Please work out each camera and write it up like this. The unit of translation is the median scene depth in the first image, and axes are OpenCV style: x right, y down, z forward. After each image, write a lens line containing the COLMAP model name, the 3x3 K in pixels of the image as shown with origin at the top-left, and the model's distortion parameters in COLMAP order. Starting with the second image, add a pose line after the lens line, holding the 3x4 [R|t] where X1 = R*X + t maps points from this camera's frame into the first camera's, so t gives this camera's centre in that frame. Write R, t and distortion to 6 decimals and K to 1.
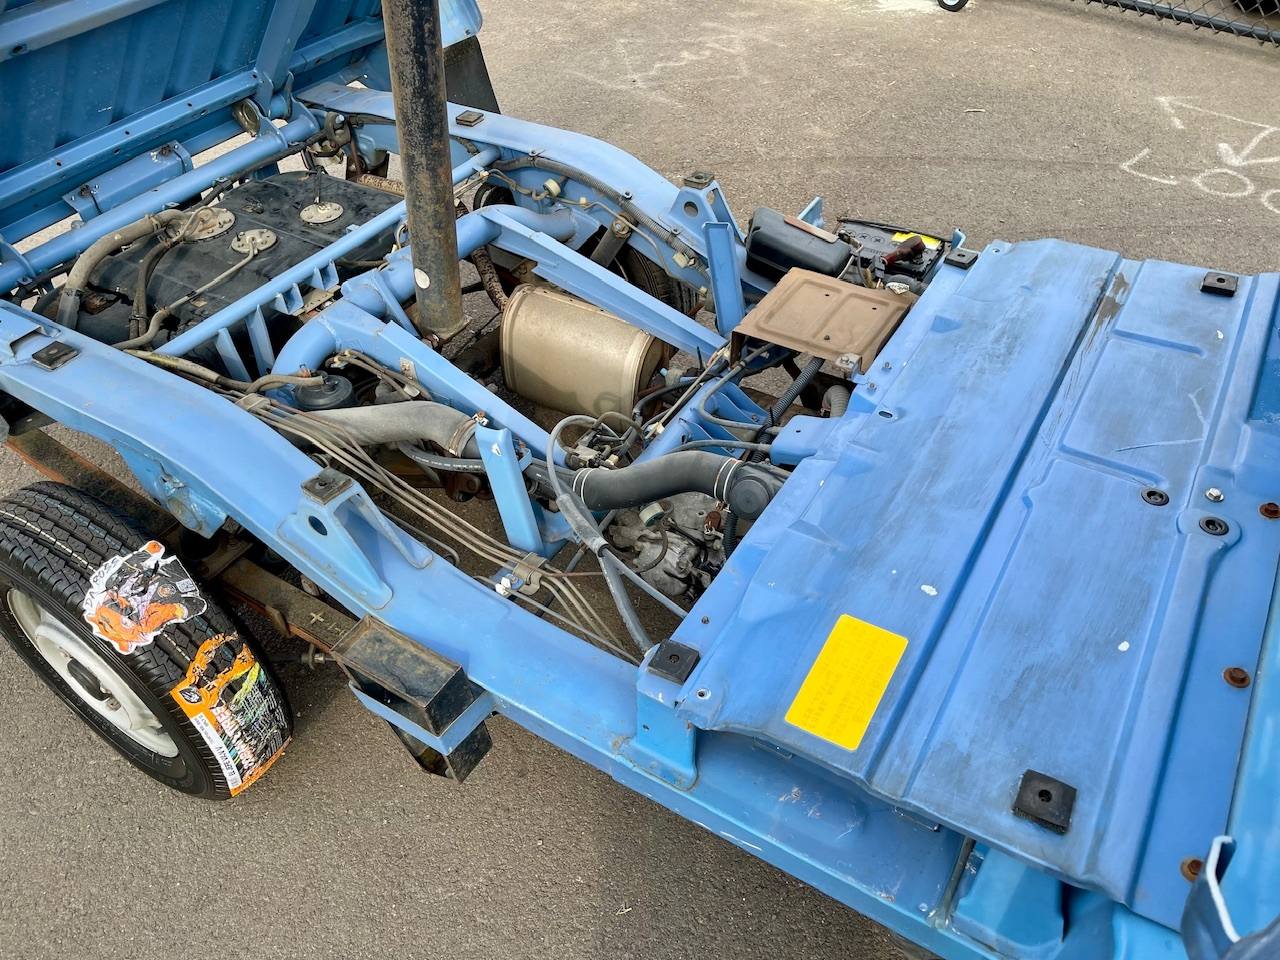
lens RADIAL K [[975.7, 0, 640.9], [0, 975.7, 472.2], [0, 0, 1]] dist [0.065405, -0.111328]
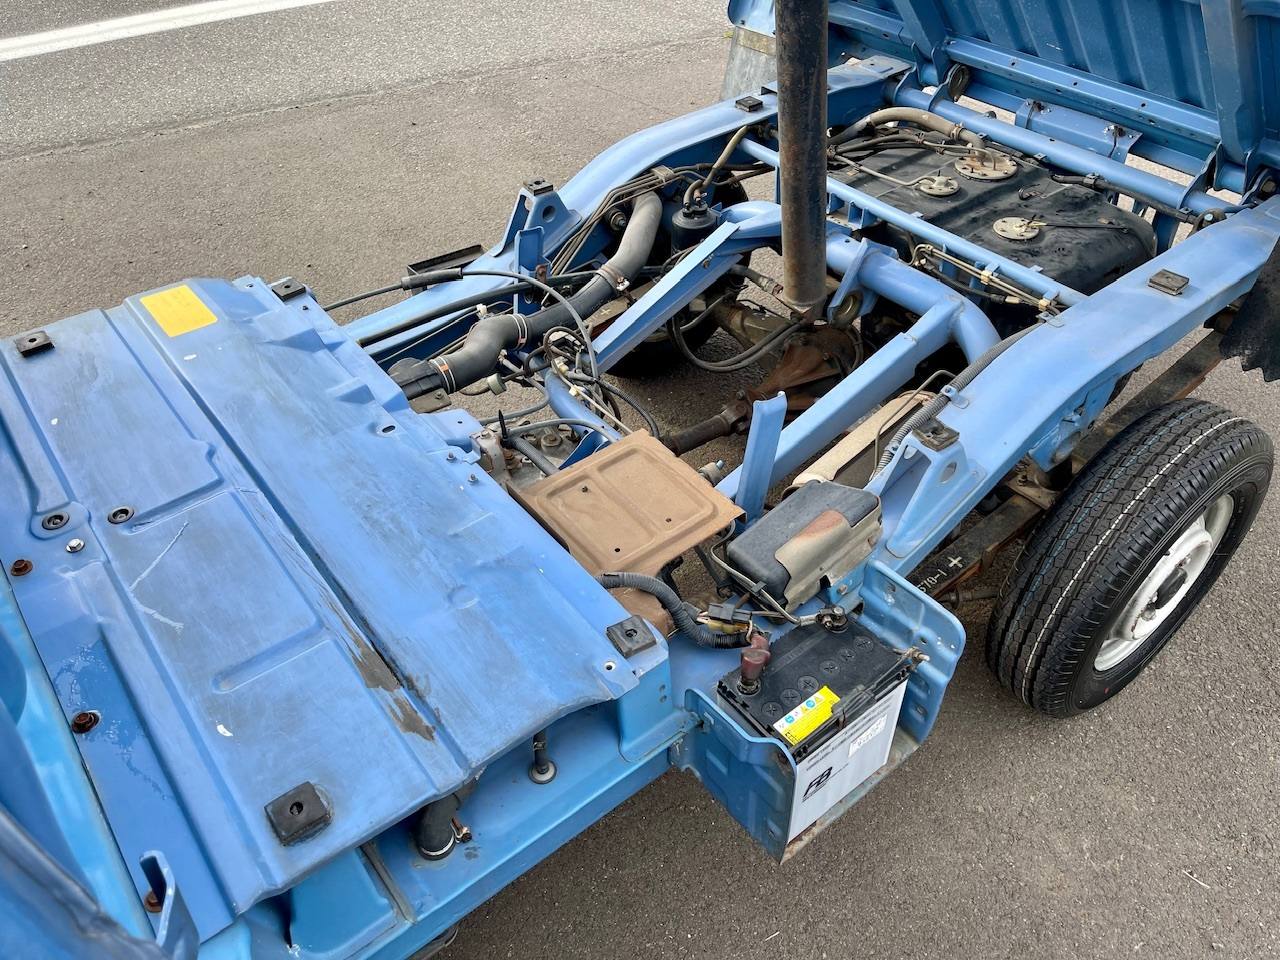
lens RADIAL K [[975.7, 0, 640.9], [0, 975.7, 472.2], [0, 0, 1]] dist [0.065405, -0.111328]
pose [[-0.348244, 0.653830, -0.671738, 0.805633], [-0.597565, 0.397280, 0.696480, -0.840257], [0.722248, 0.643952, 0.252356, 0.891156]]
